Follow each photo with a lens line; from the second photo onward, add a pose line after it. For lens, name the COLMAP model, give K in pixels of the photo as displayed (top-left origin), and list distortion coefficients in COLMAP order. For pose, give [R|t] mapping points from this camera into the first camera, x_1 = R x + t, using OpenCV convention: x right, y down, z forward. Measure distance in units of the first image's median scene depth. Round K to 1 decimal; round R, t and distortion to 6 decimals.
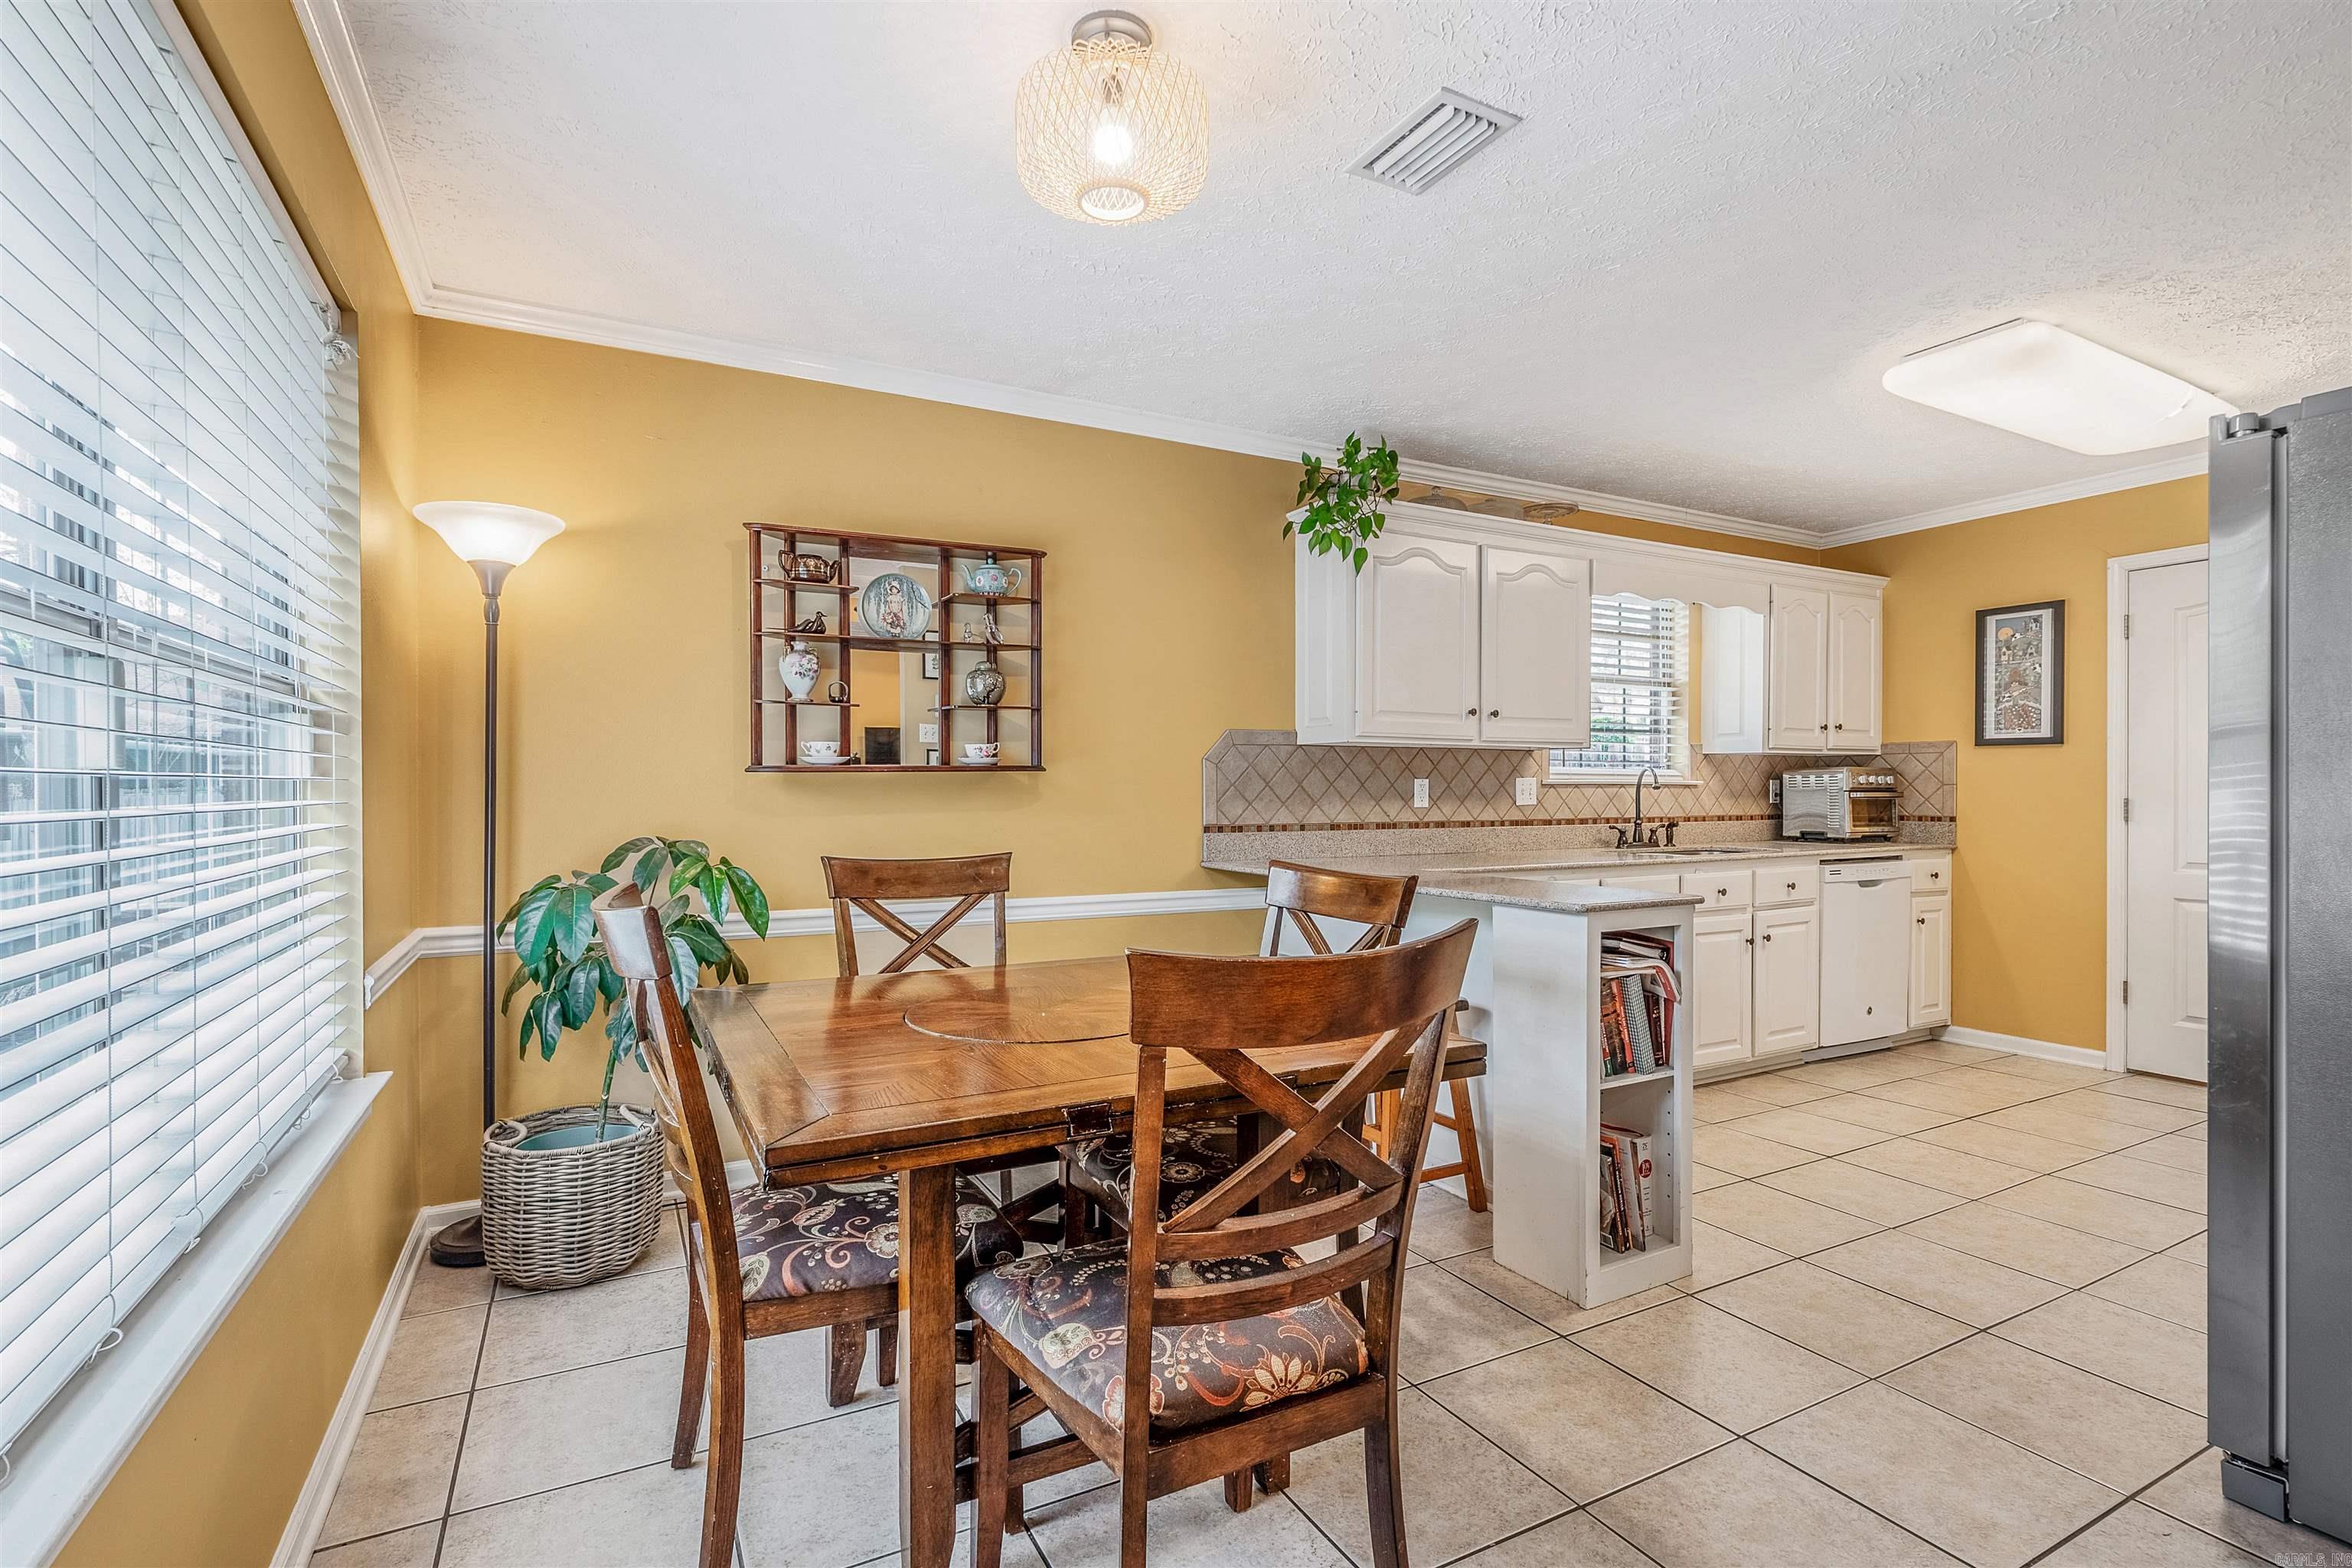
lens RADIAL K [[1076.7, 0, 1143.0], [0, 1076.7, 813.1], [0, 0, 1]] dist [-0.001179, 0.001534]
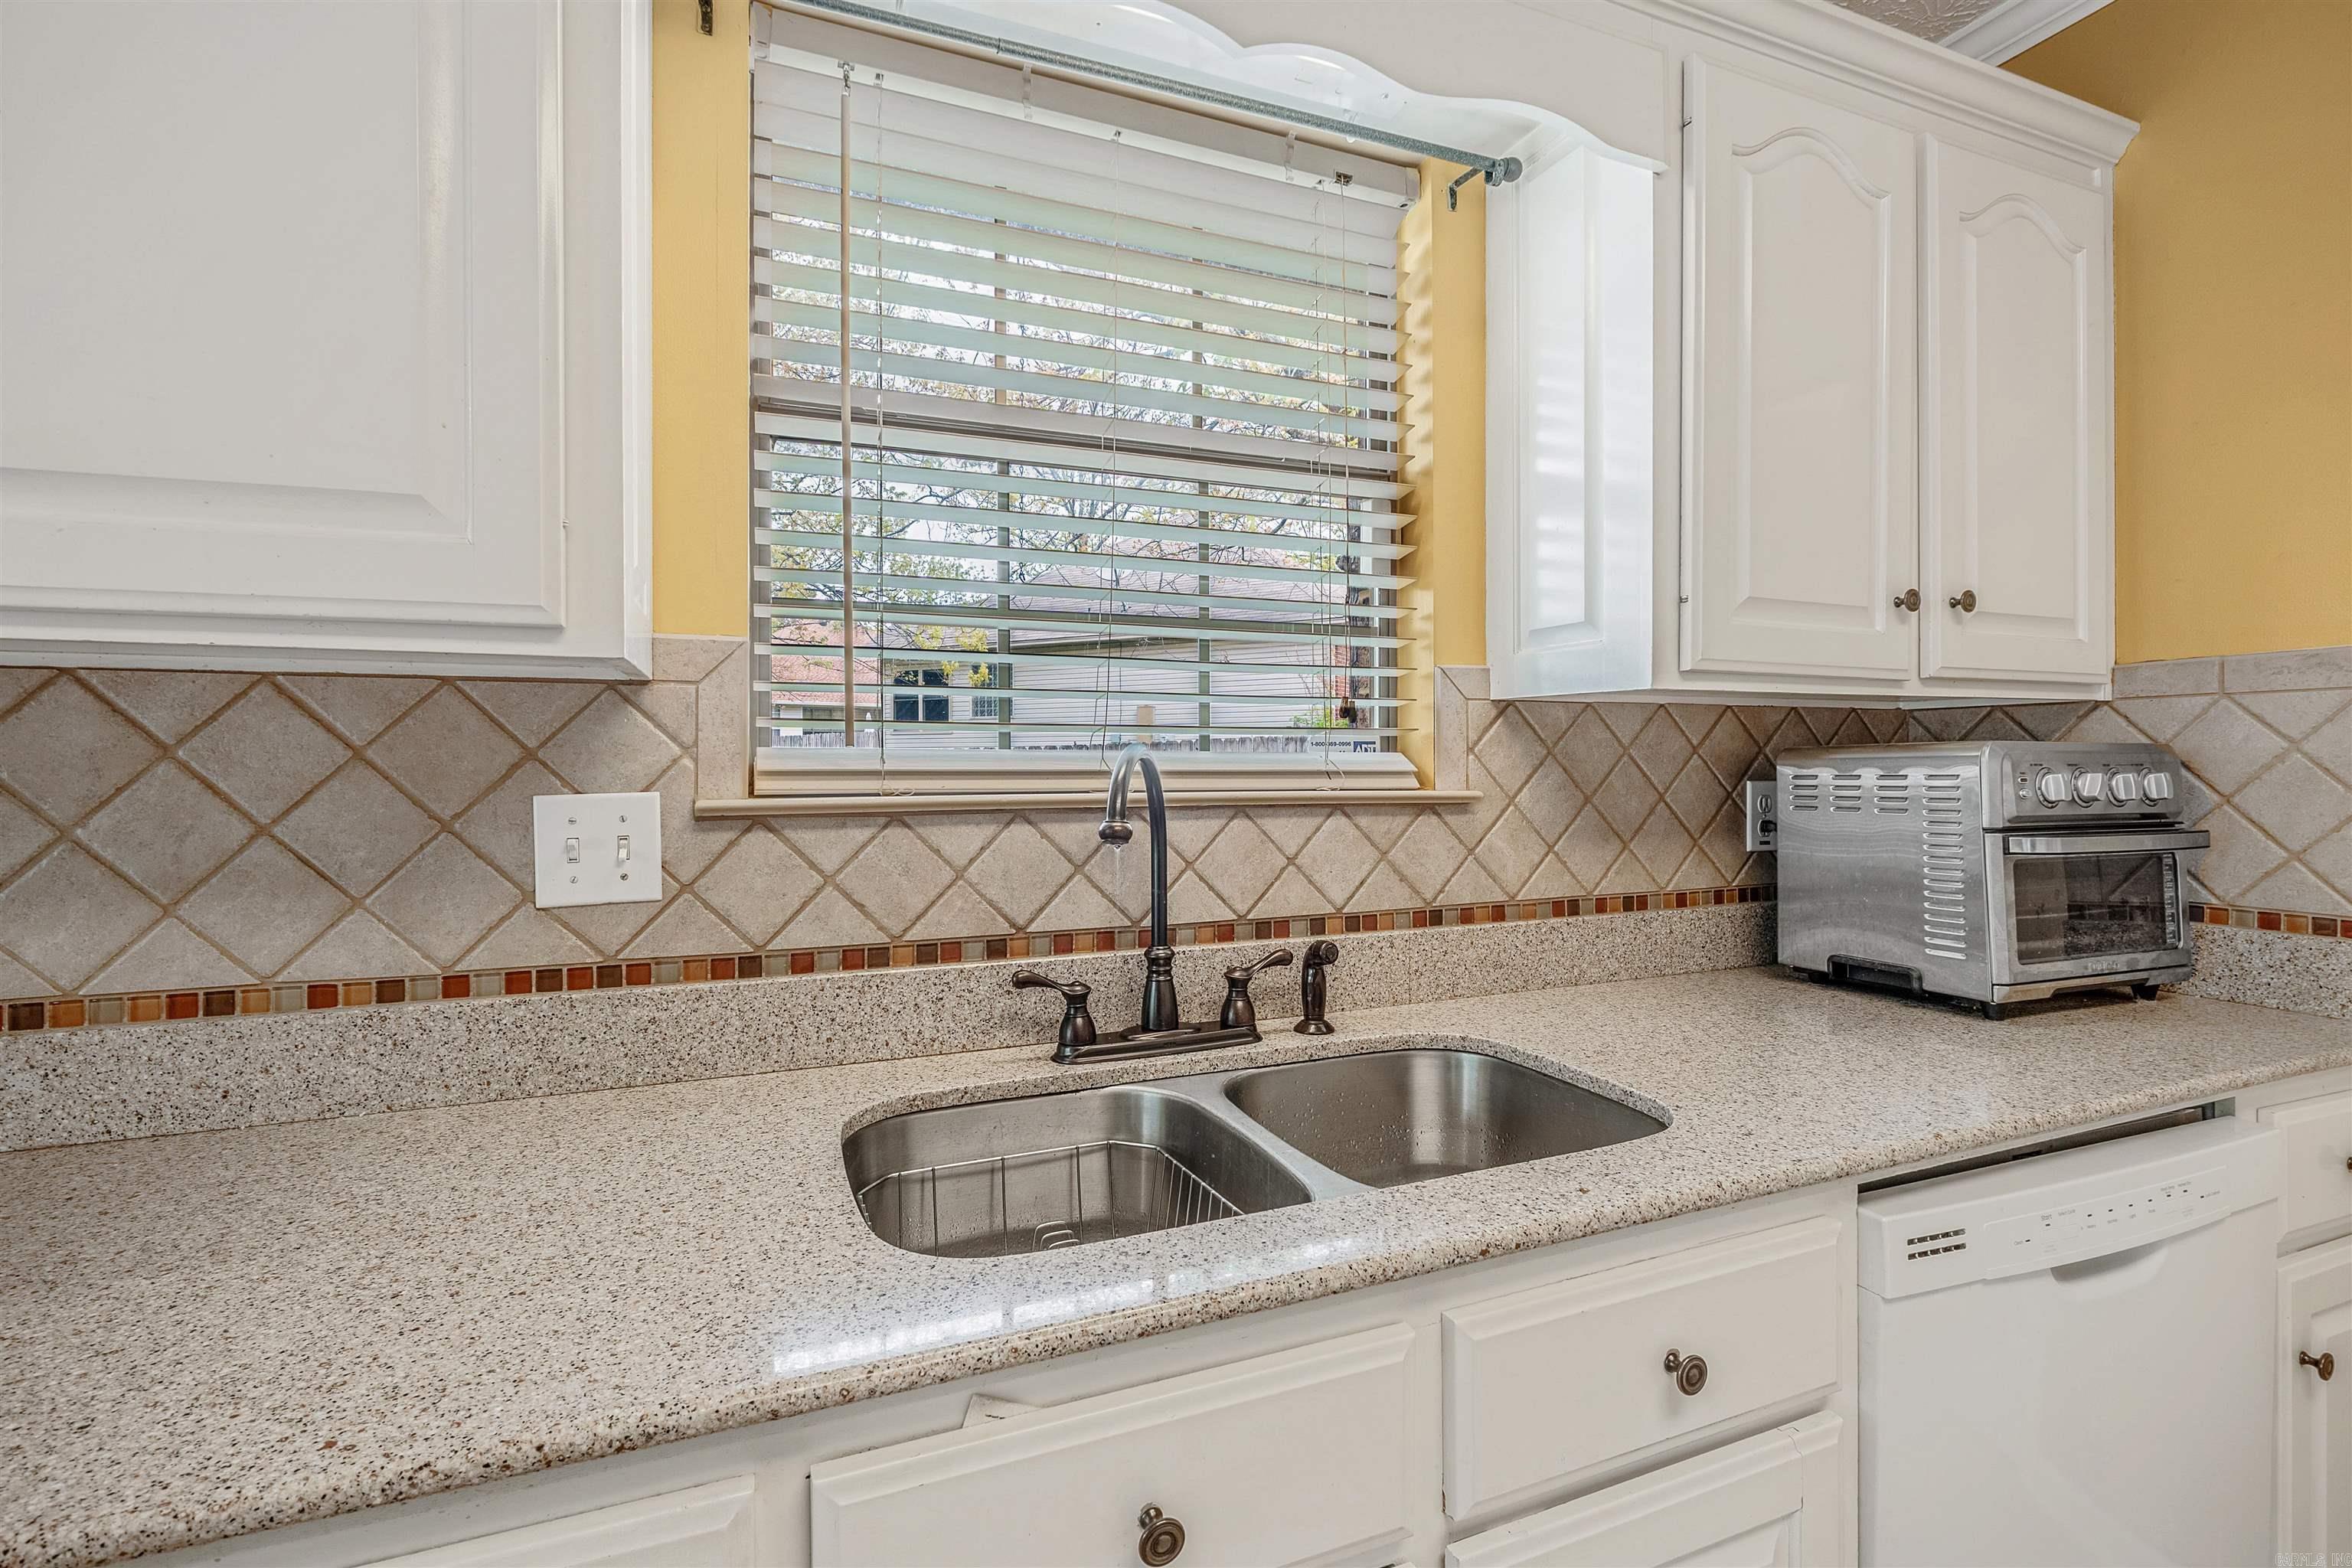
lens RADIAL K [[1076.7, 0, 1166.3], [0, 1076.7, 774.2], [0, 0, 1]] dist [-0.001179, 0.001534]
pose [[0.996600, -0.001669, -0.082381, 0.486762], [0.000916, 0.999957, -0.009176, -0.033381], [0.082392, 0.009070, 0.996559, 0.740396]]
